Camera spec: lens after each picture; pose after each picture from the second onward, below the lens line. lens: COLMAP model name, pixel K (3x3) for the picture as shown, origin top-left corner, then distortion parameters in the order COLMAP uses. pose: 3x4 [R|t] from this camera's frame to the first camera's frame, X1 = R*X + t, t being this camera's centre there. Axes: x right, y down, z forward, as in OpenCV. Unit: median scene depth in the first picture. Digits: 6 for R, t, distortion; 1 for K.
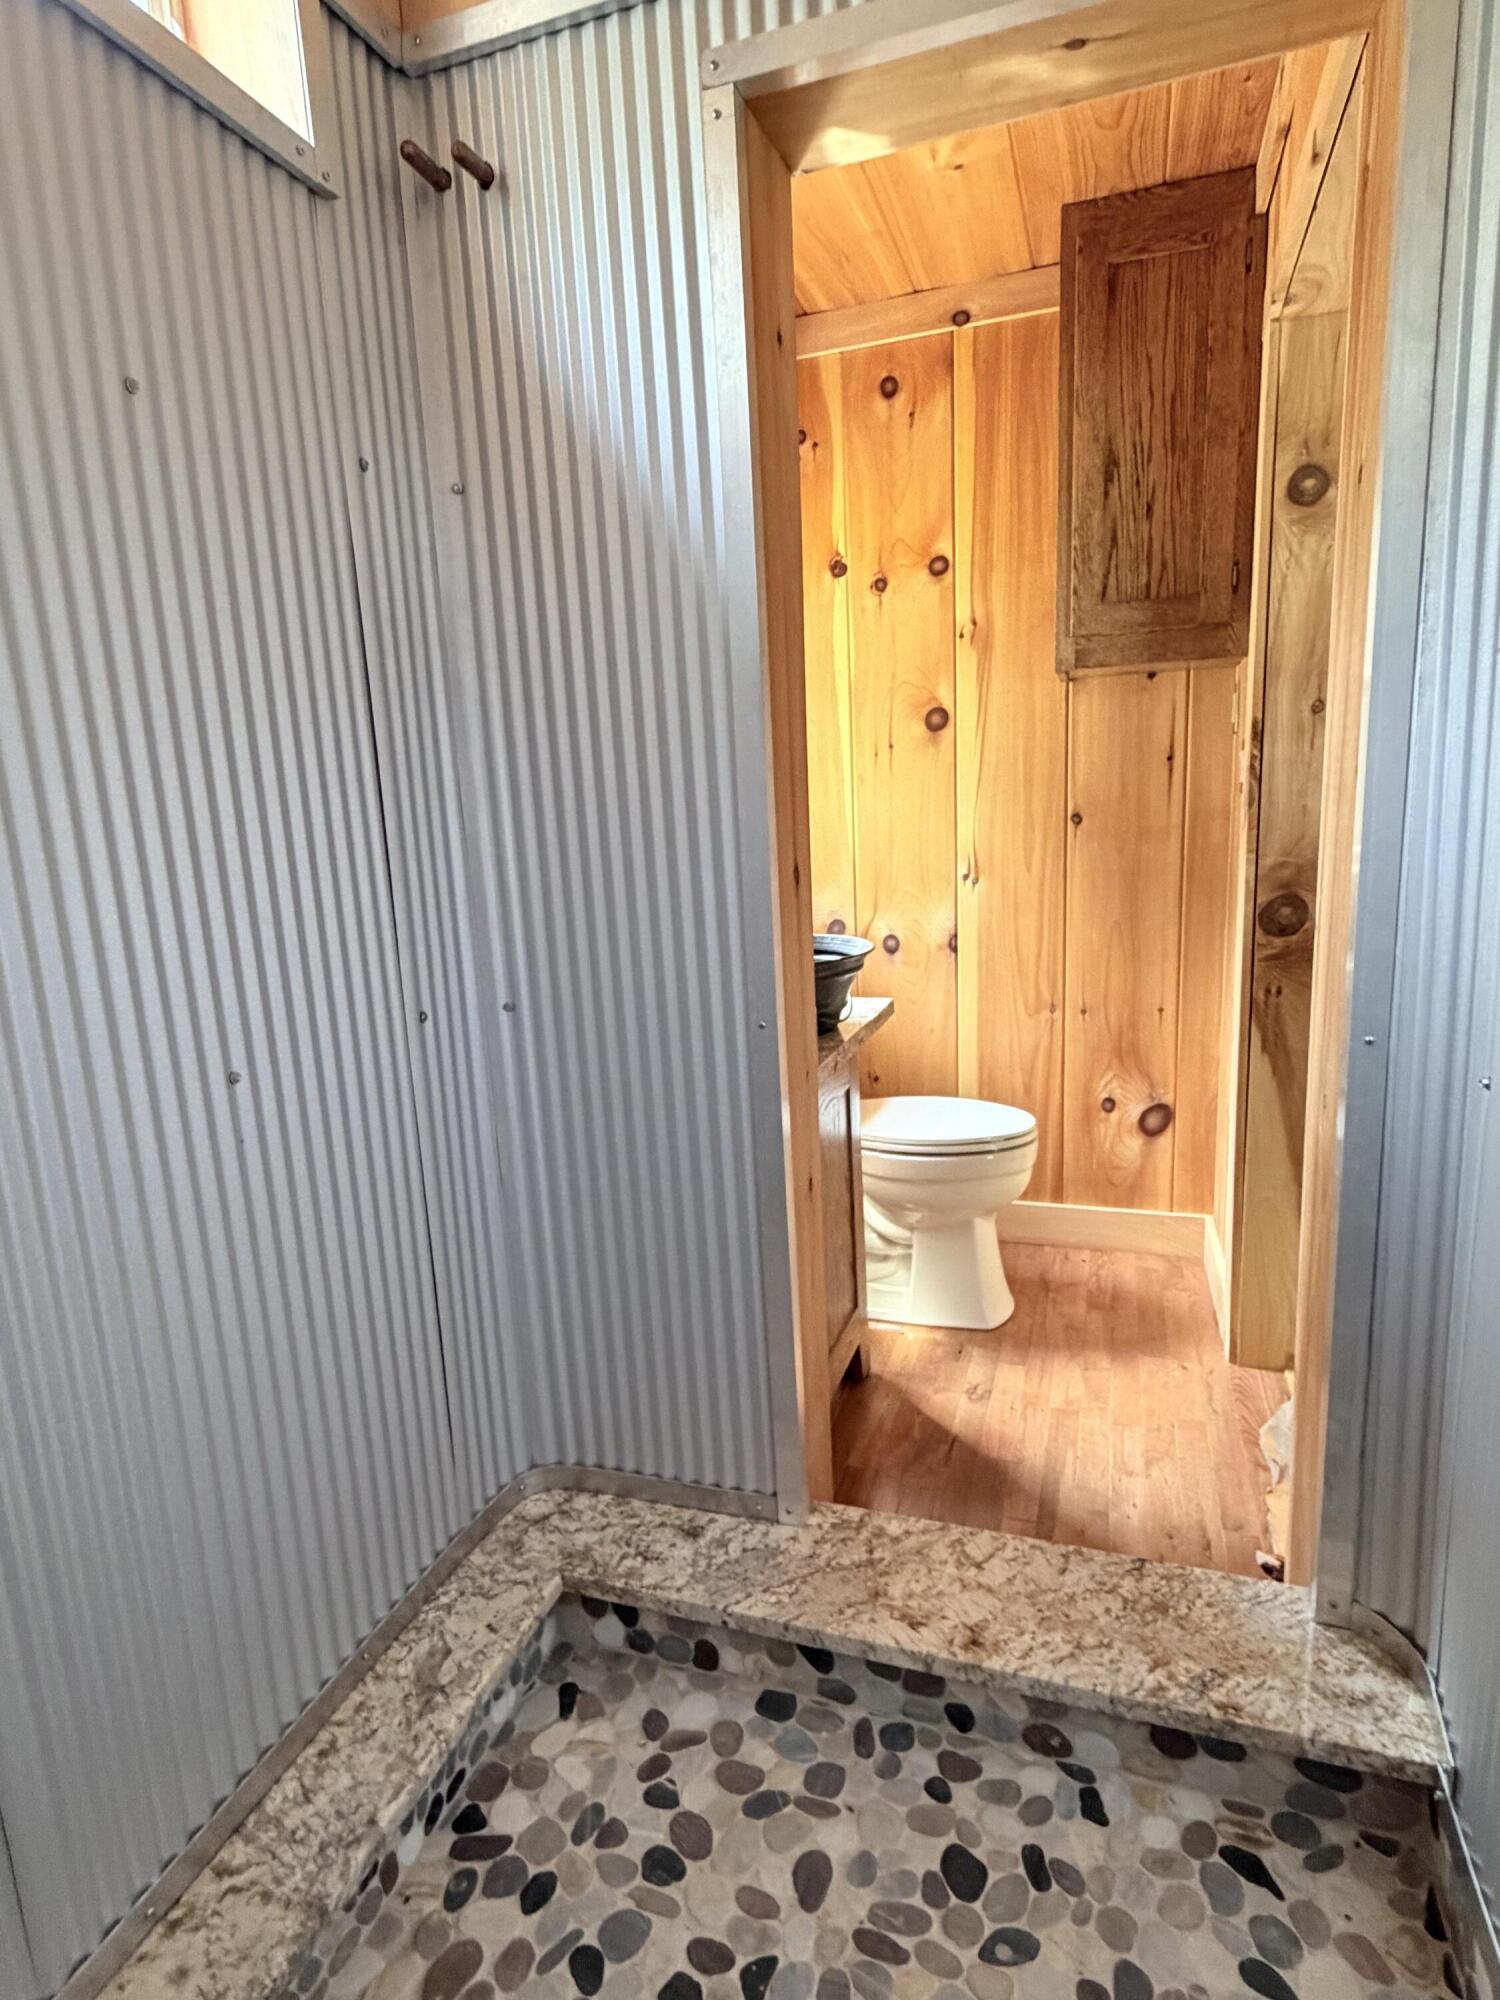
lens RADIAL K [[1066.4, 0, 750.0], [0, 1066.4, 1000.0], [0, 0, 1]] dist [-0.003229, 0.001402]
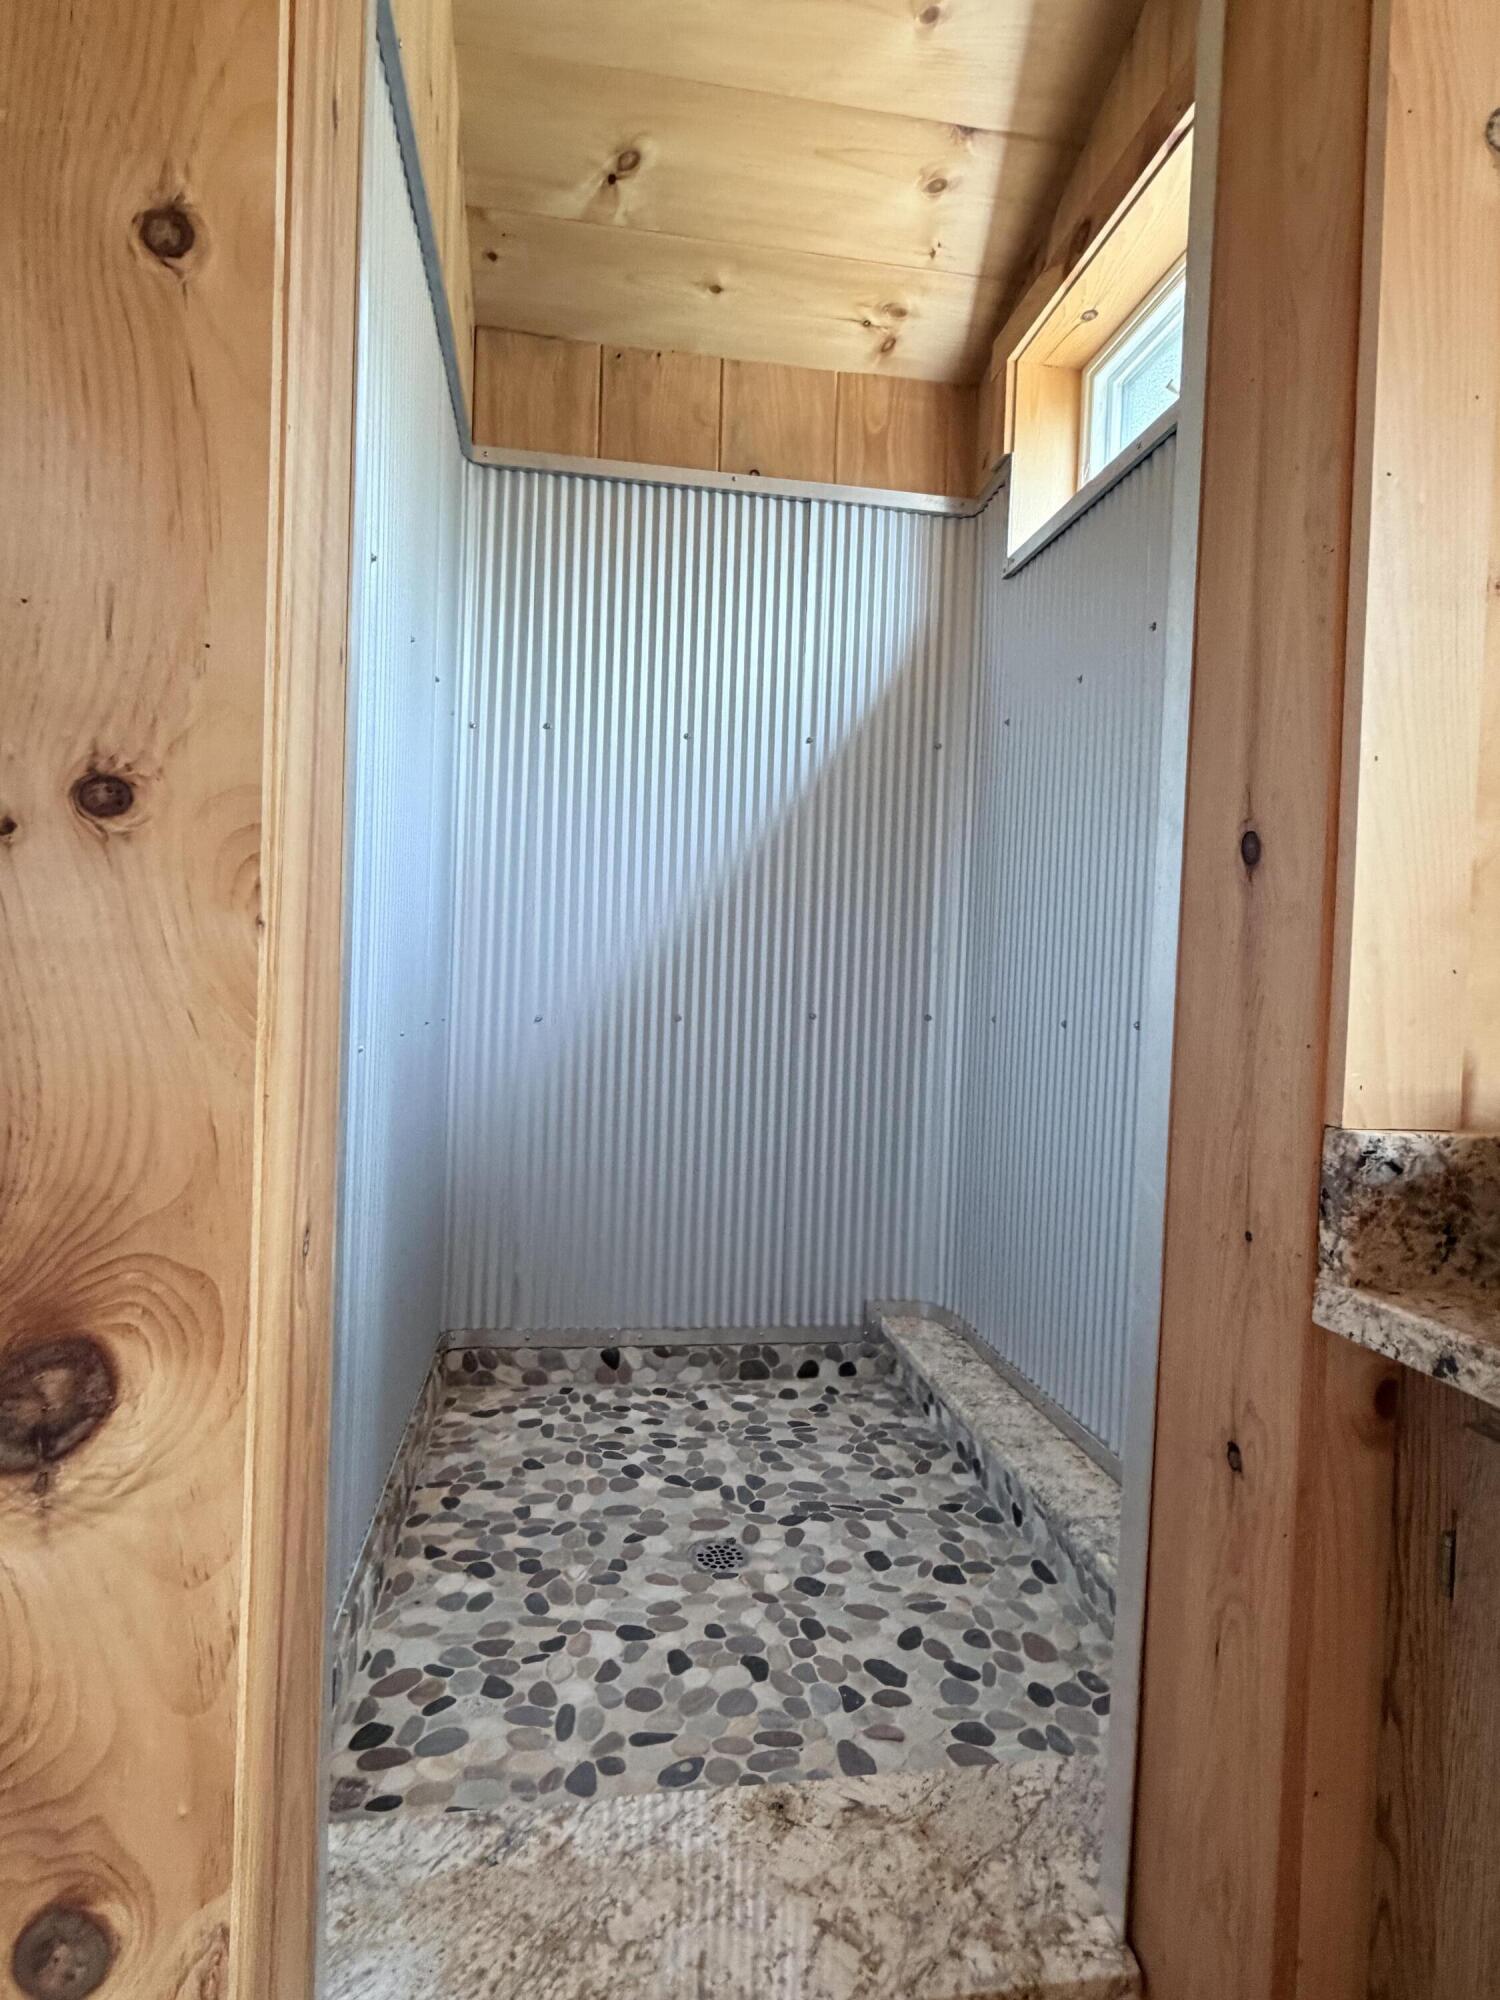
lens RADIAL K [[1066.4, 0, 750.0], [0, 1066.4, 1000.0], [0, 0, 1]] dist [-0.003229, 0.001402]
pose [[-0.875403, 0.022948, -0.482848, 0.583408], [-0.083057, 0.976877, 0.197010, -0.141751], [0.476204, 0.212568, -0.853255, 1.494378]]
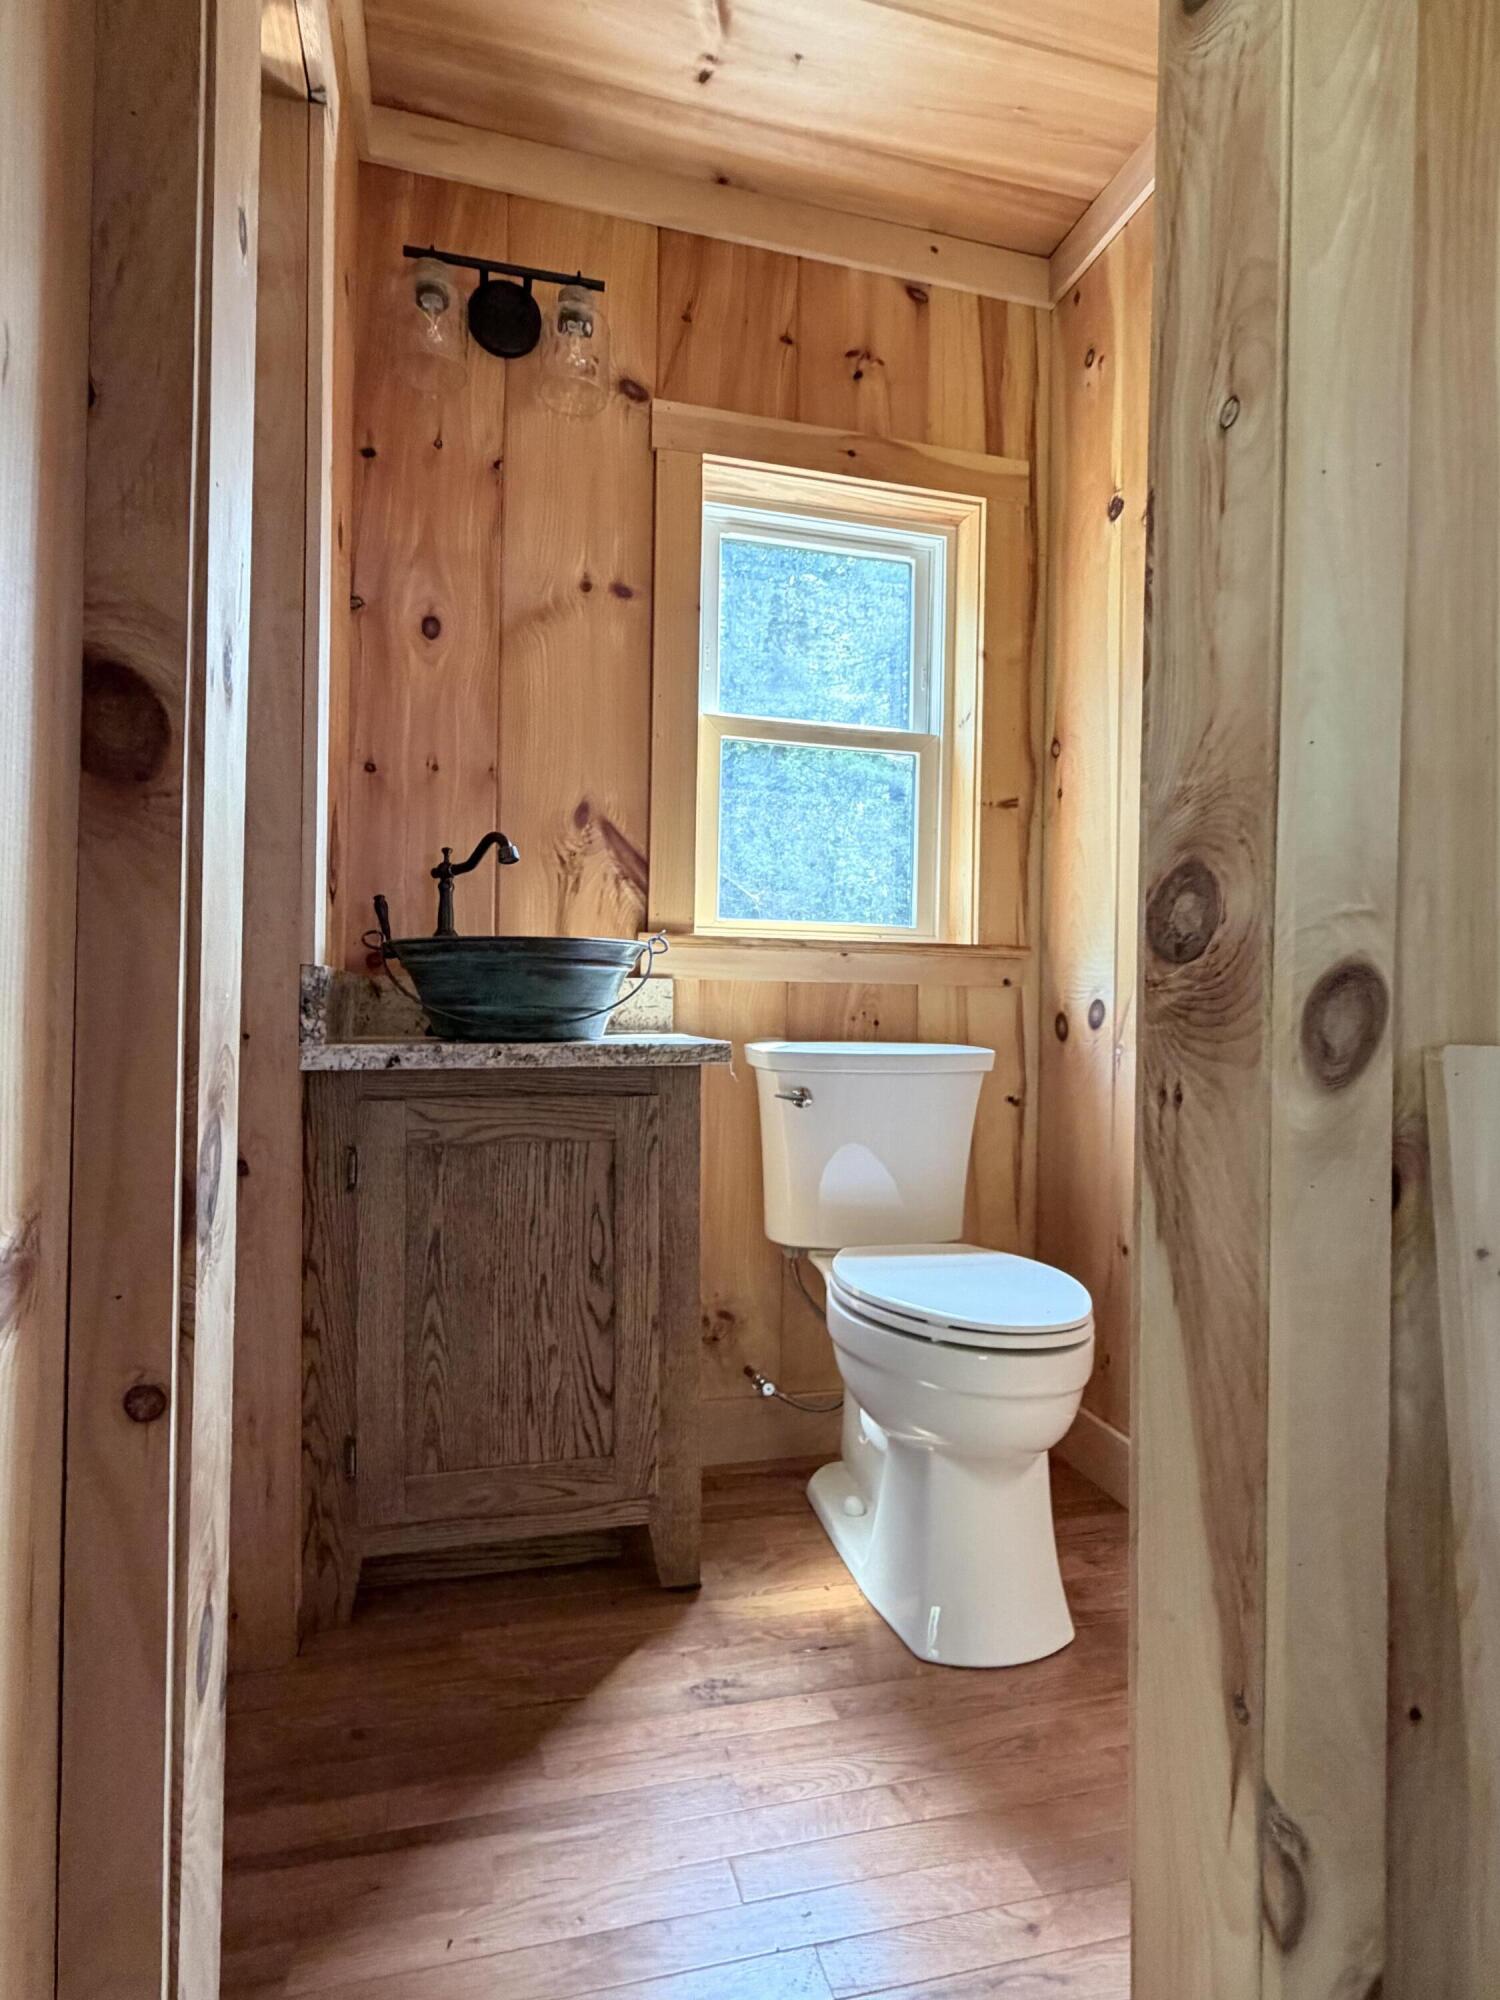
lens RADIAL K [[1066.4, 0, 750.0], [0, 1066.4, 1000.0], [0, 0, 1]] dist [-0.003229, 0.001402]
pose [[0.562919, 0.055632, -0.824638, 1.149793], [-0.187687, 0.980271, -0.061989, 0.018895], [0.804920, 0.189669, 0.562255, 0.963320]]
